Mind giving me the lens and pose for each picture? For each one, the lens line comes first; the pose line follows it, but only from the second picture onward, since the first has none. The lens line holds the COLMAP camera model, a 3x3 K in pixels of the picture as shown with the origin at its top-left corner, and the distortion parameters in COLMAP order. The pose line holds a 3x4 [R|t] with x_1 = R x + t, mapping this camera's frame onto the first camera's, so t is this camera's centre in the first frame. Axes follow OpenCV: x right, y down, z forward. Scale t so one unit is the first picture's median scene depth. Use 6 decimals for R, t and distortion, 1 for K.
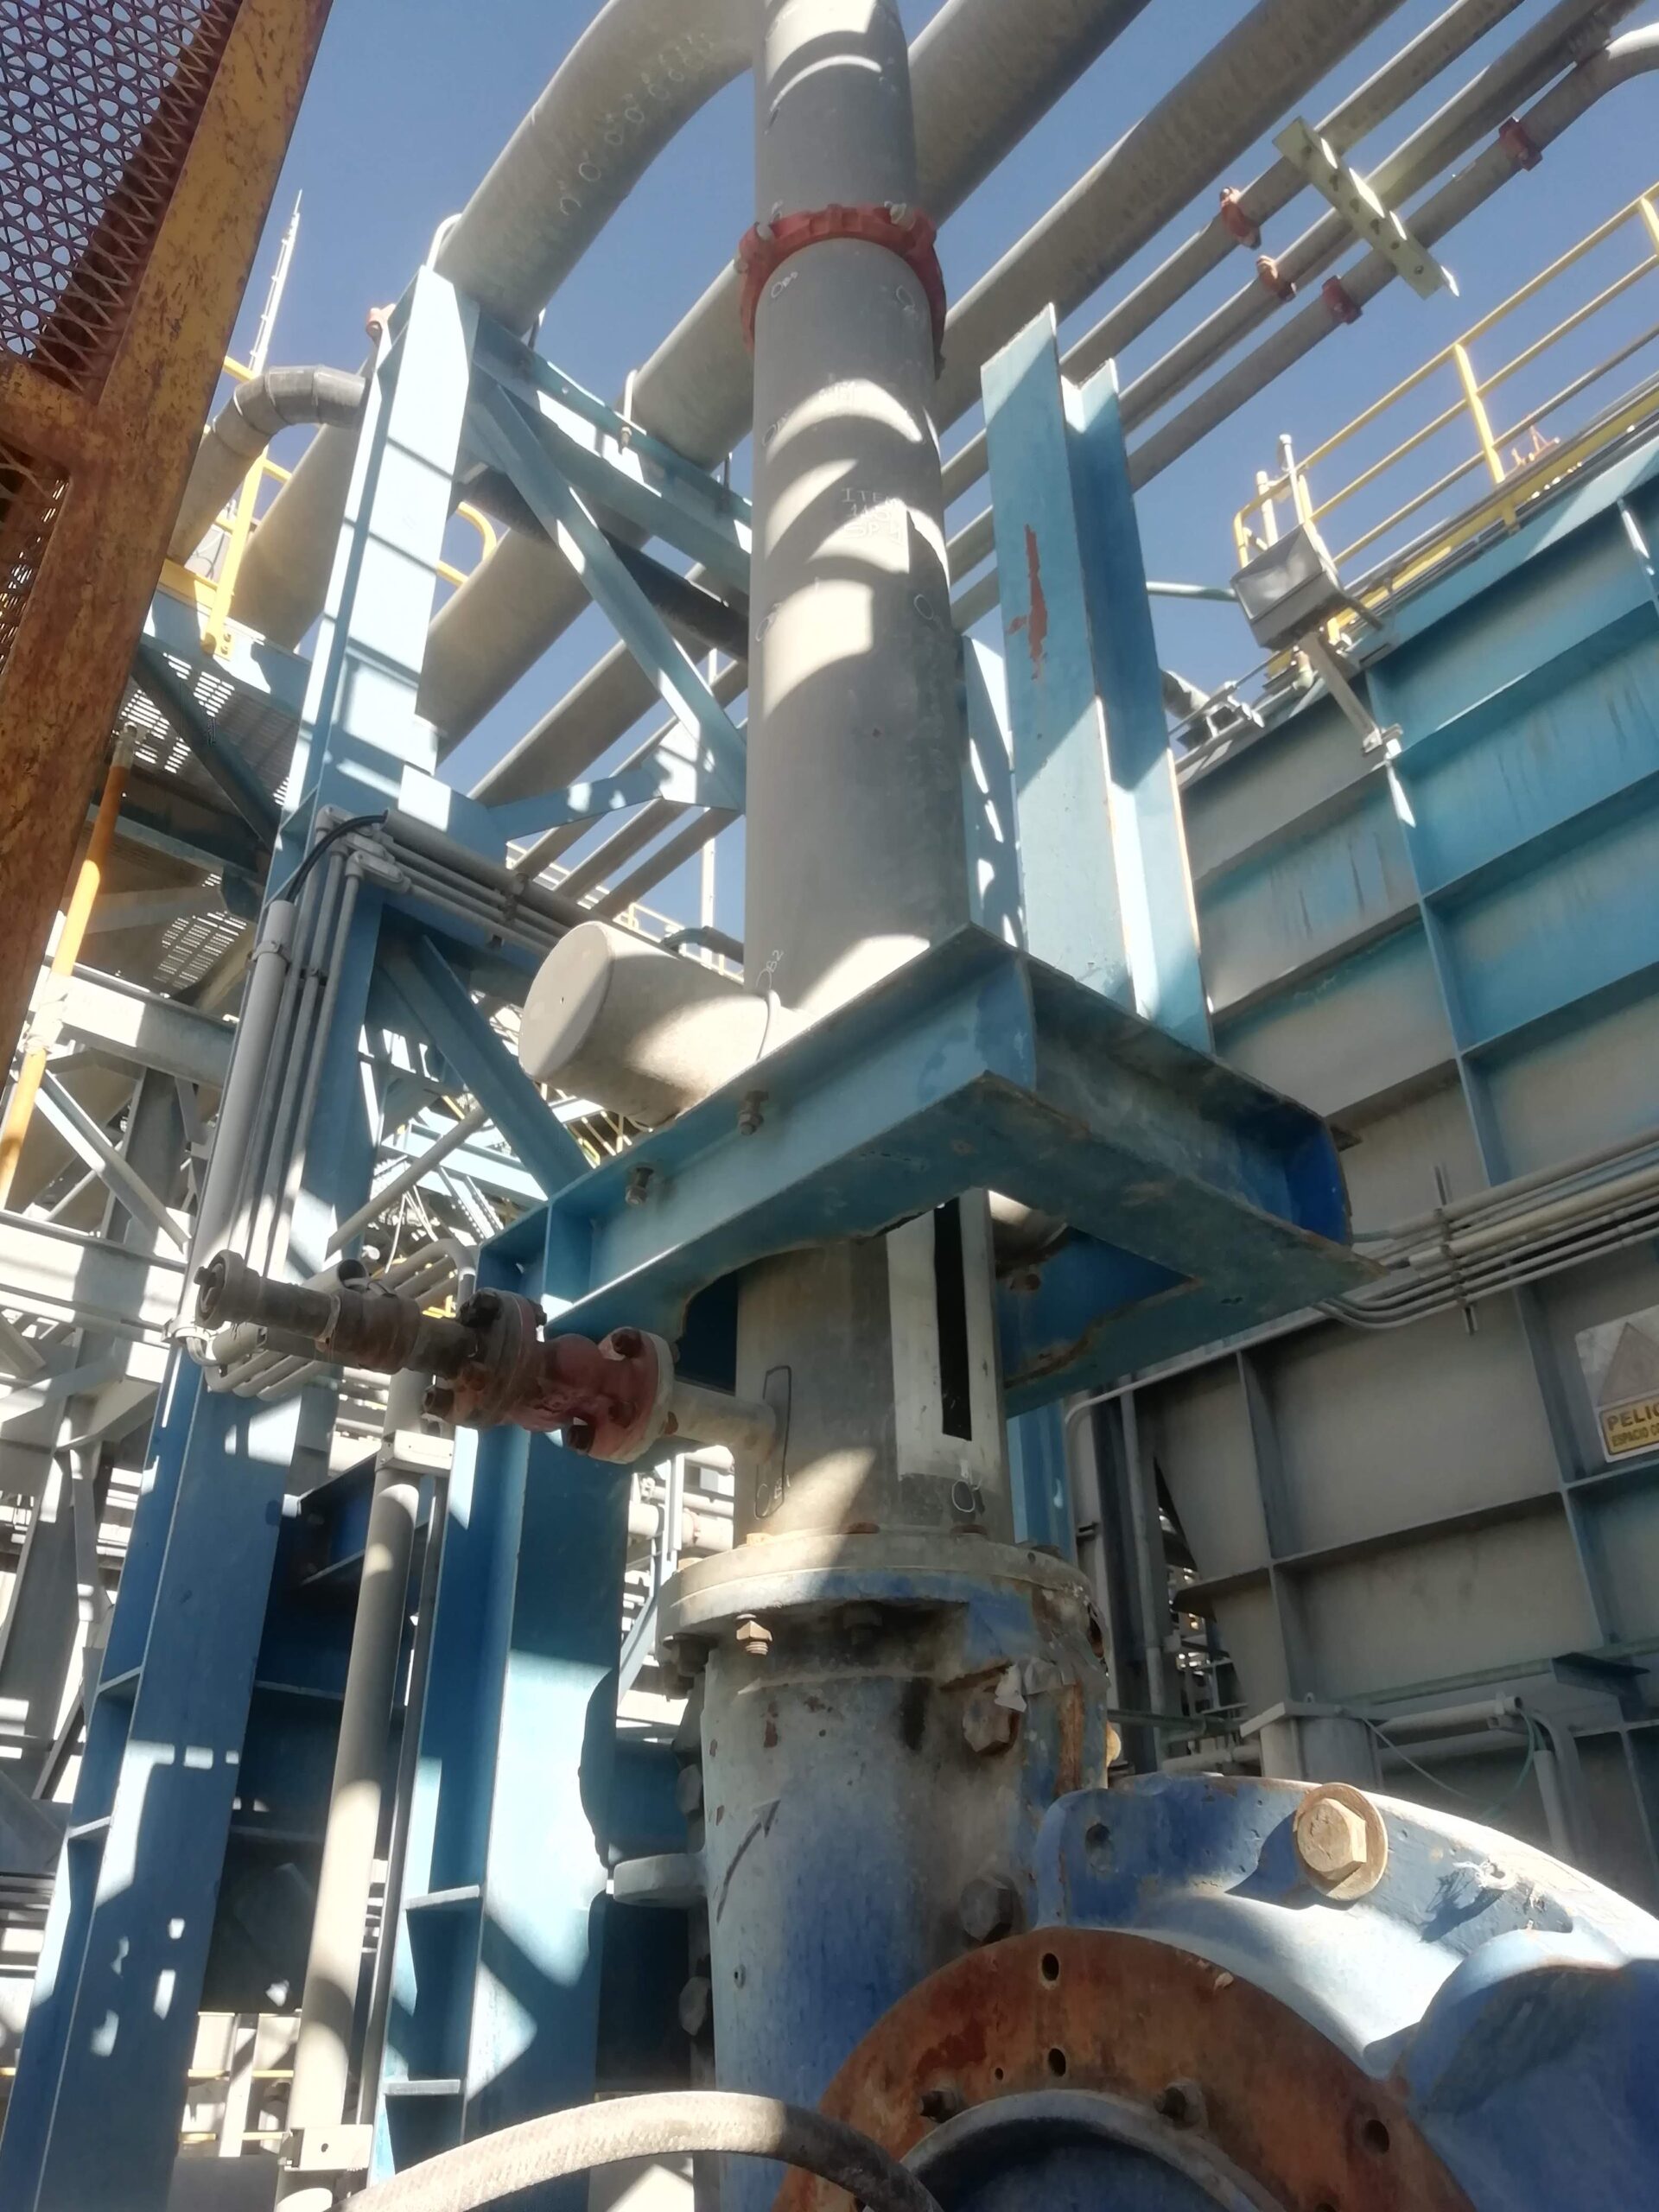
lens RADIAL K [[1651.7, 0, 828.2], [0, 1651.7, 1112.4], [0, 0, 1]] dist [0.039746, -0.037503]
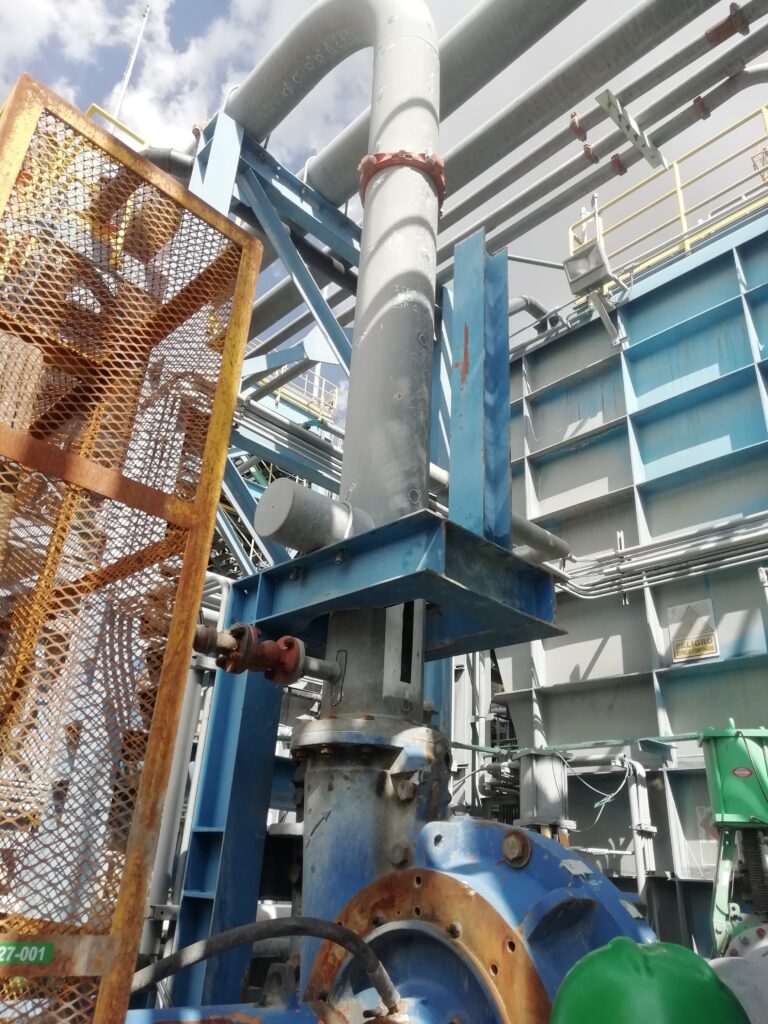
lens RADIAL K [[764.6, 0, 385.3], [0, 764.6, 511.5], [0, 0, 1]] dist [0.039746, -0.037503]
pose [[0.995774, 0.085176, 0.034338, -0.012244], [-0.087937, 0.992133, 0.089099, -0.102888], [-0.026479, -0.091742, 0.995431, -0.126425]]
